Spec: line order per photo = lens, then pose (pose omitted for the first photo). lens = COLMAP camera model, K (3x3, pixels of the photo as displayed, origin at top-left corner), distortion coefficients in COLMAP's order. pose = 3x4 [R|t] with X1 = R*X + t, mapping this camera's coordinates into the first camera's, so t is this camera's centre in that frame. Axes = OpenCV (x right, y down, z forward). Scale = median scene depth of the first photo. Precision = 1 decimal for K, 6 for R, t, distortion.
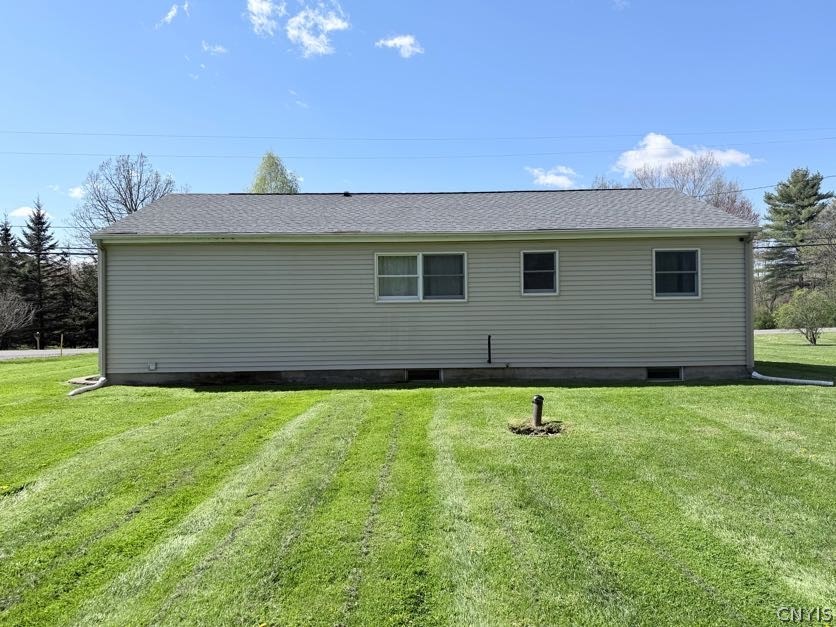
lens RADIAL K [[594.3, 0, 404.1], [0, 594.3, 311.8], [0, 0, 1]] dist [0.054014, -0.000737]
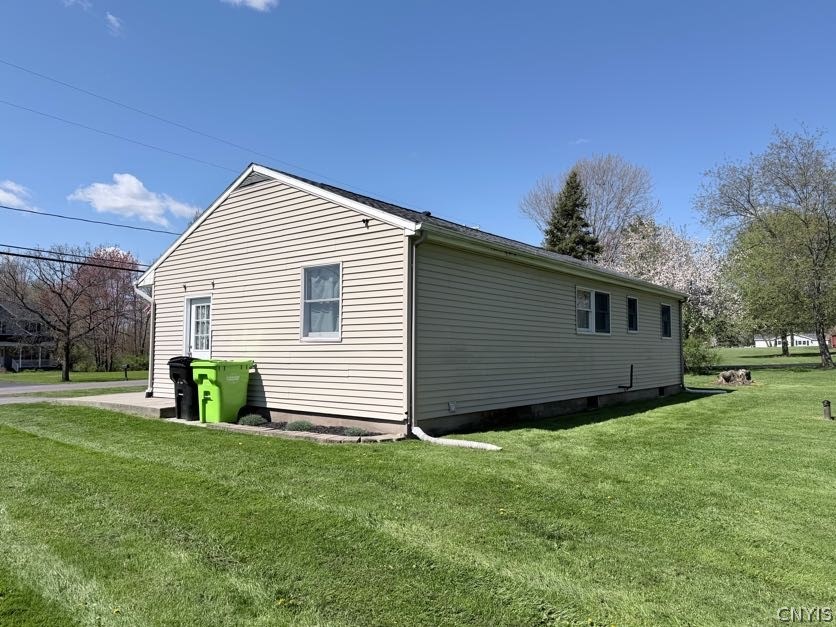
lens RADIAL K [[594.3, 0, 404.1], [0, 594.3, 311.8], [0, 0, 1]] dist [0.054014, -0.000737]
pose [[0.635662, 0.062822, 0.769407, -1.044531], [-0.009650, 0.997252, -0.073453, 0.026610], [-0.771908, 0.039266, 0.634521, 0.562732]]
